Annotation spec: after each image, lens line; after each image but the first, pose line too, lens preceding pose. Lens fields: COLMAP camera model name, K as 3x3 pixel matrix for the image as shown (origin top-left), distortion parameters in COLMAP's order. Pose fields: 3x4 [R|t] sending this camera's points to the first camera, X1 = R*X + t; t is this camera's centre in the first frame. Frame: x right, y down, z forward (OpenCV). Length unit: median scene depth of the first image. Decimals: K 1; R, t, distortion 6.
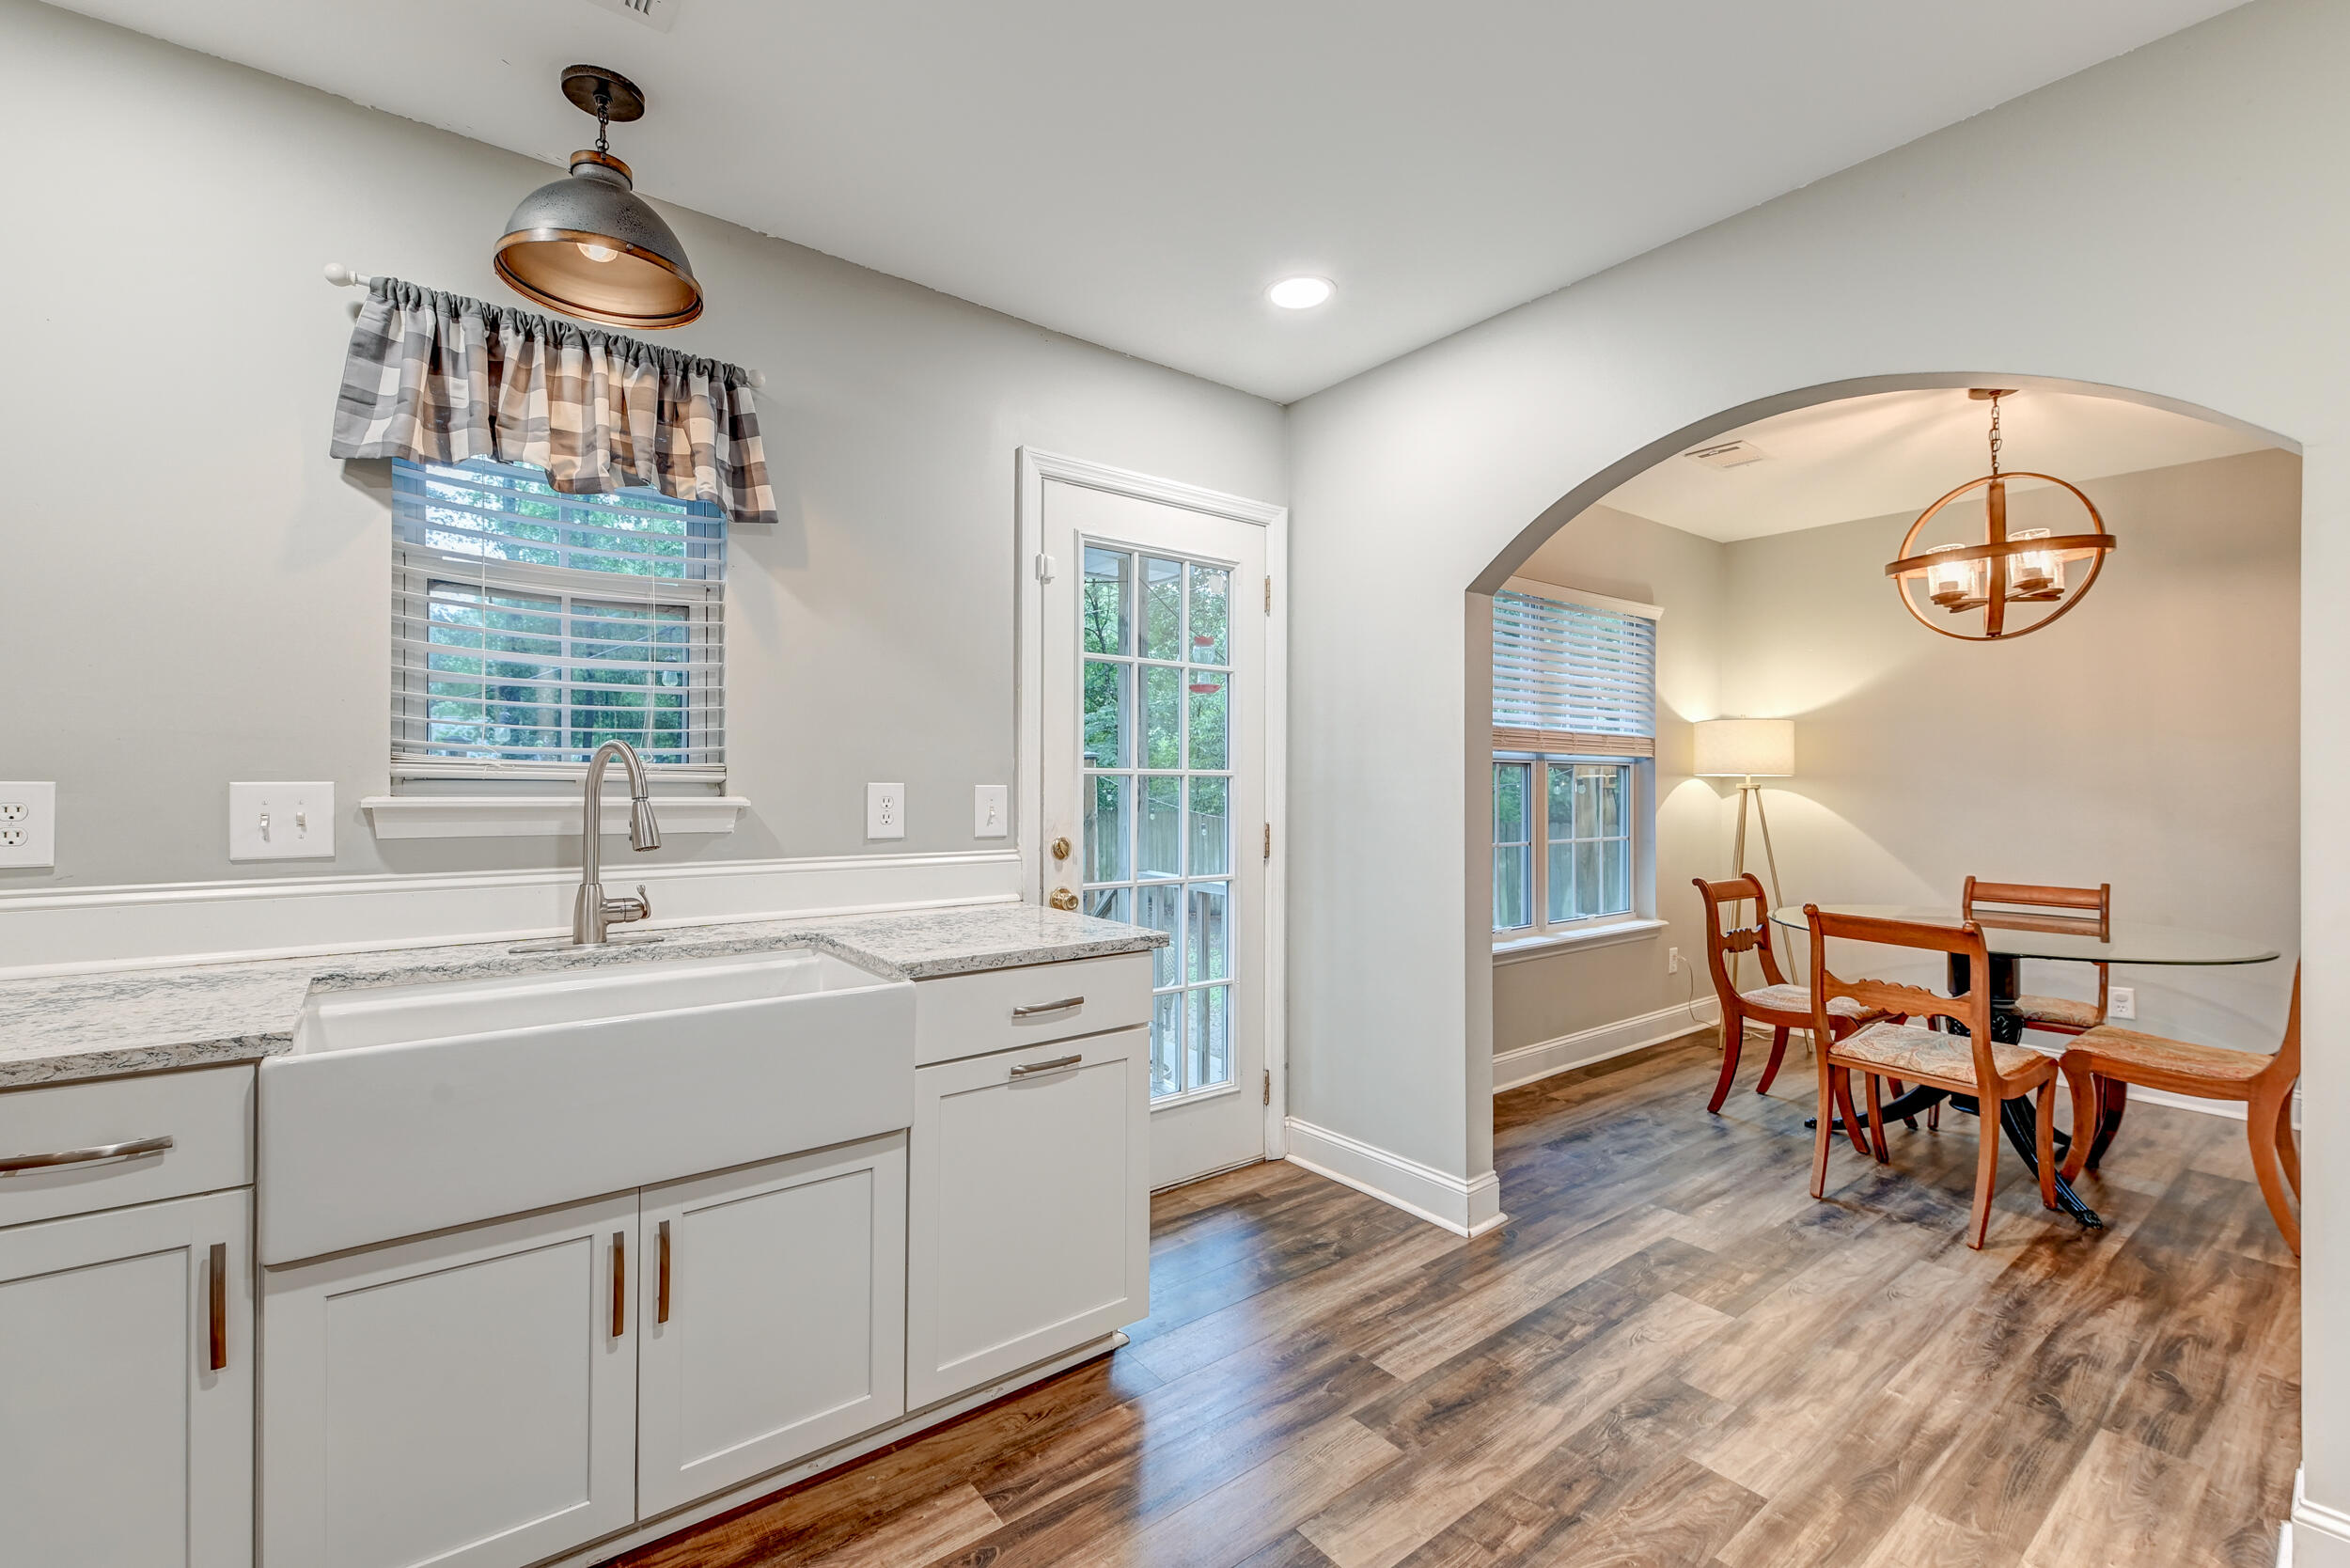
lens RADIAL K [[1016.7, 0, 1171.9], [0, 1016.7, 782.3], [0, 0, 1]] dist [0.014832, -0.004985]
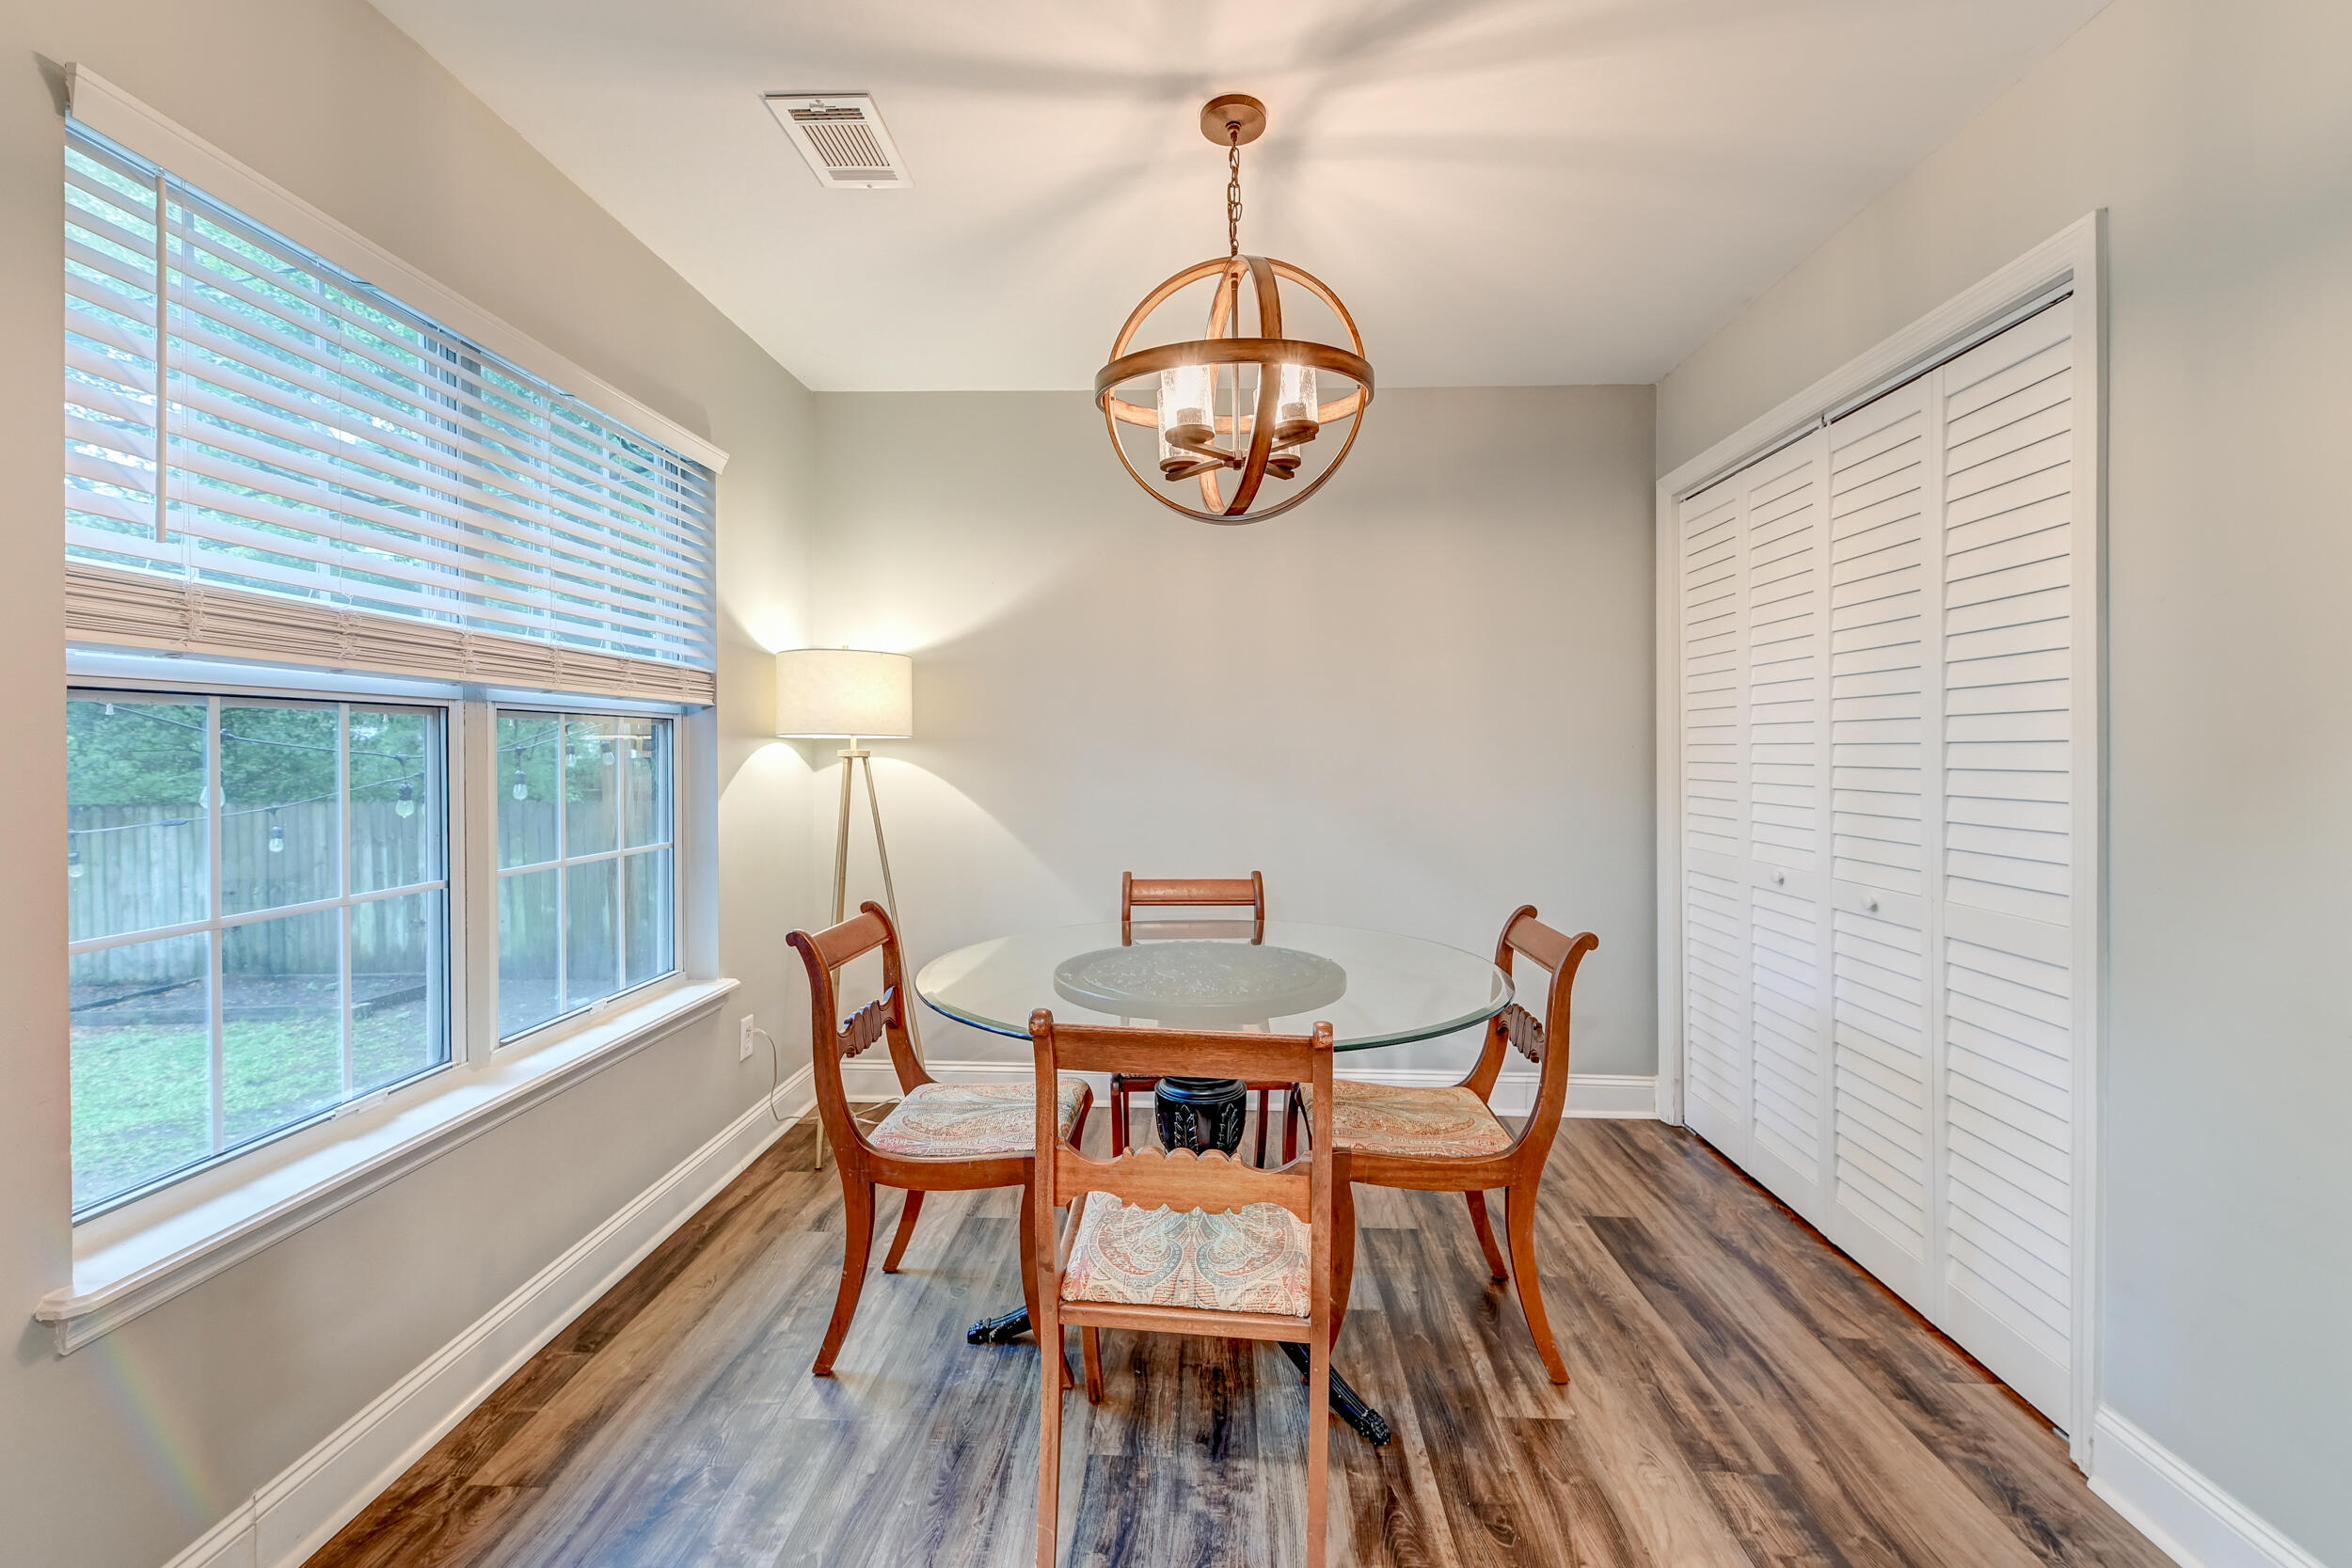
lens RADIAL K [[1017.4, 0, 1129.2], [0, 1017.4, 756.8], [0, 0, 1]] dist [0.014832, -0.004985]
pose [[0.678386, -0.008627, 0.734655, 0.238891], [0.002481, 0.999952, 0.009450, 0.000207], [-0.734701, -0.004588, 0.678375, 0.500526]]
